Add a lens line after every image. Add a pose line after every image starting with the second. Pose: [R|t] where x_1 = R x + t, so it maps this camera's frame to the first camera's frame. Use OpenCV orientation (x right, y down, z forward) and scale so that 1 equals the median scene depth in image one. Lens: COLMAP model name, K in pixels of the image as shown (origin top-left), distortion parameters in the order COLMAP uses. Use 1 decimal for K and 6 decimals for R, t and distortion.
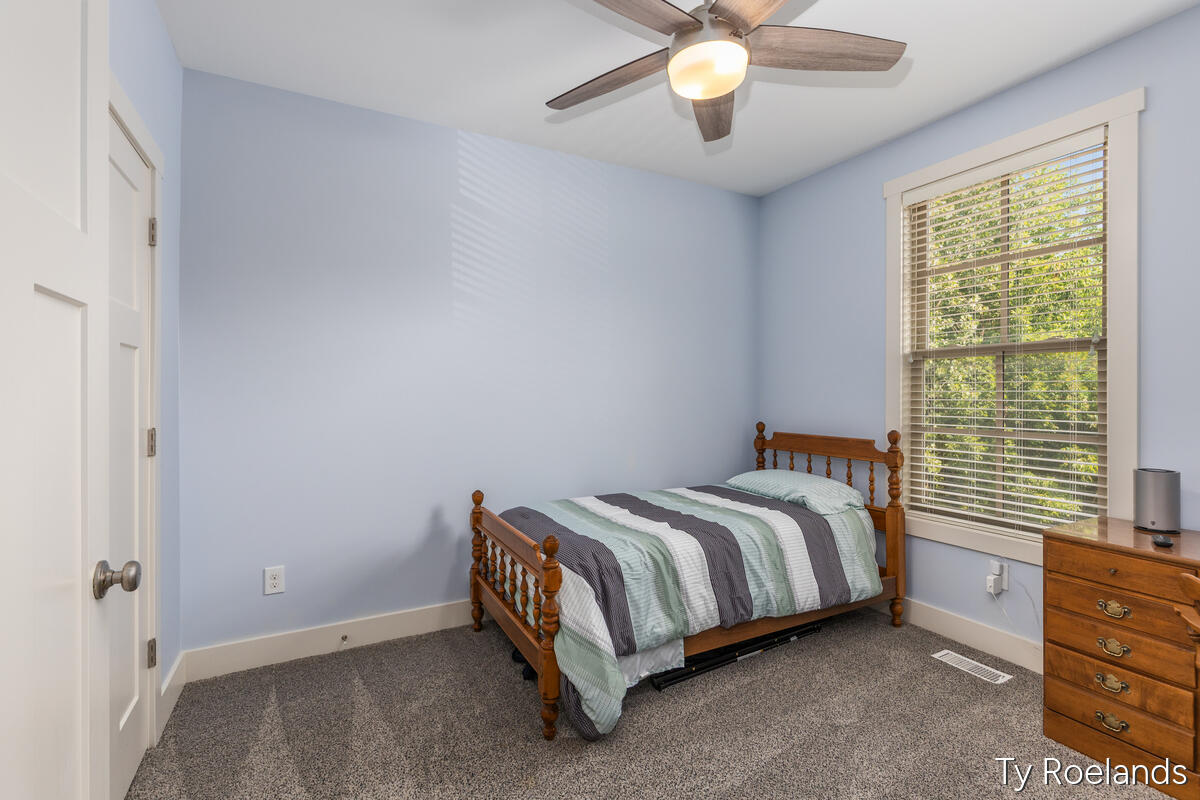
lens RADIAL K [[542.2, 0, 599.8], [0, 542.2, 397.1], [0, 0, 1]] dist [0.001926, -0.000567]
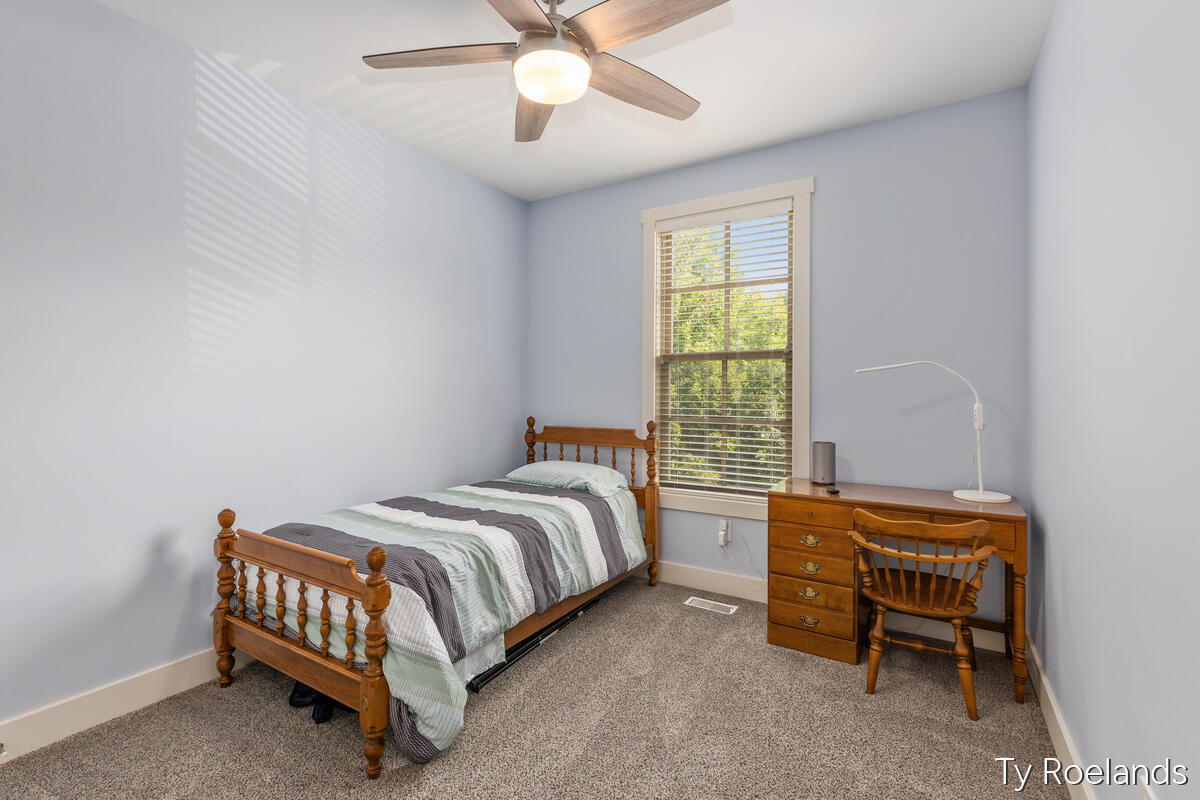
lens RADIAL K [[542.2, 0, 602.3], [0, 542.2, 394.3], [0, 0, 1]] dist [0.001926, -0.000567]
pose [[0.861992, -0.000081, 0.506921, -0.187948], [0.000747, 0.999999, -0.001110, 0.006119], [-0.506921, 0.001336, 0.861992, 0.041503]]
